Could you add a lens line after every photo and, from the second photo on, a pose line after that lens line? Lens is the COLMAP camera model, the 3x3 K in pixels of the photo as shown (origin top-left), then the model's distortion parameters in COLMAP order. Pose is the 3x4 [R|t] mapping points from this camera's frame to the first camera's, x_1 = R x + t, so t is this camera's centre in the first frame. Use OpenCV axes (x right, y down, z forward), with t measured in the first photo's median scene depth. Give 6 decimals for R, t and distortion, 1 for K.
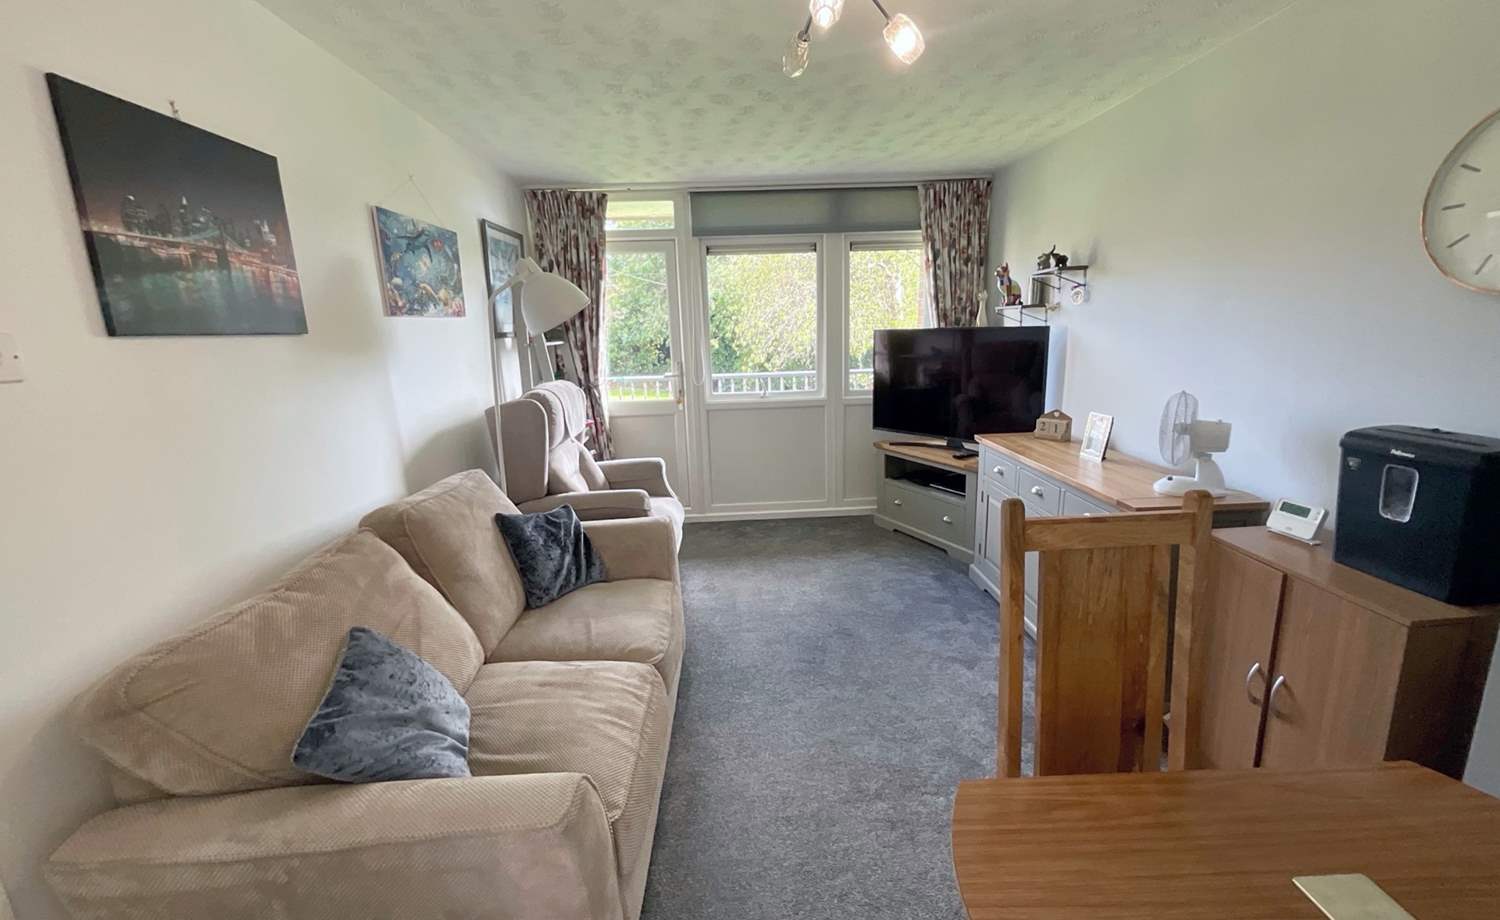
lens RADIAL K [[611.7, 0, 750.4], [0, 611.7, 456.0], [0, 0, 1]] dist [0.002354, 0.001326]
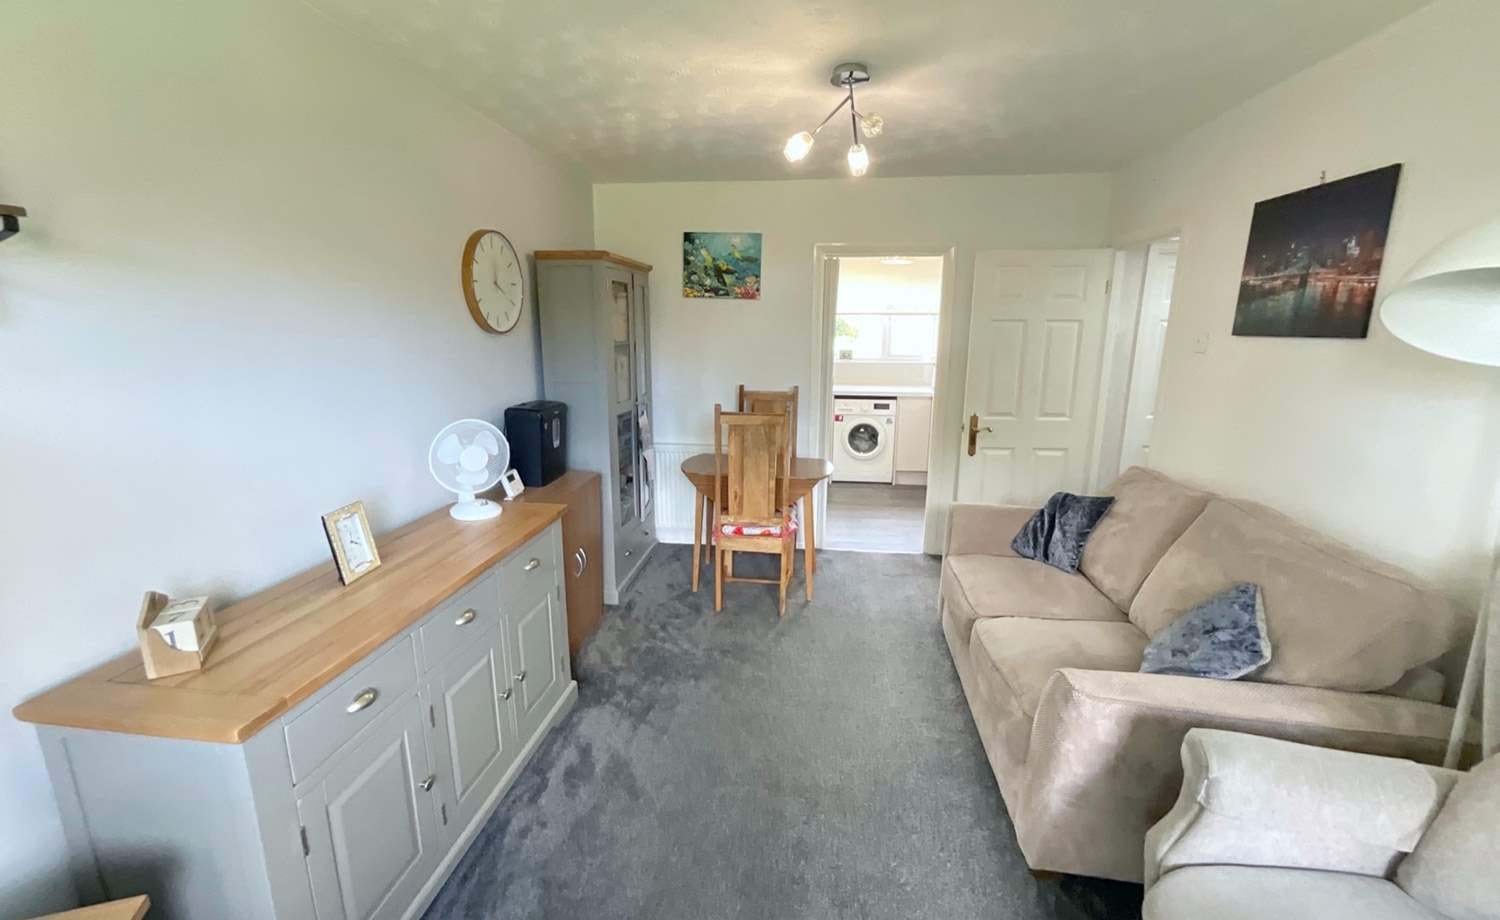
lens RADIAL K [[611.7, 0, 747.1], [0, 611.7, 455.6], [0, 0, 1]] dist [0.002354, 0.001326]
pose [[-0.987190, -0.001556, 0.159540, 0.133955], [0.062816, 0.915401, 0.397613, -0.590386], [-0.146661, 0.402541, -0.903577, 2.586950]]
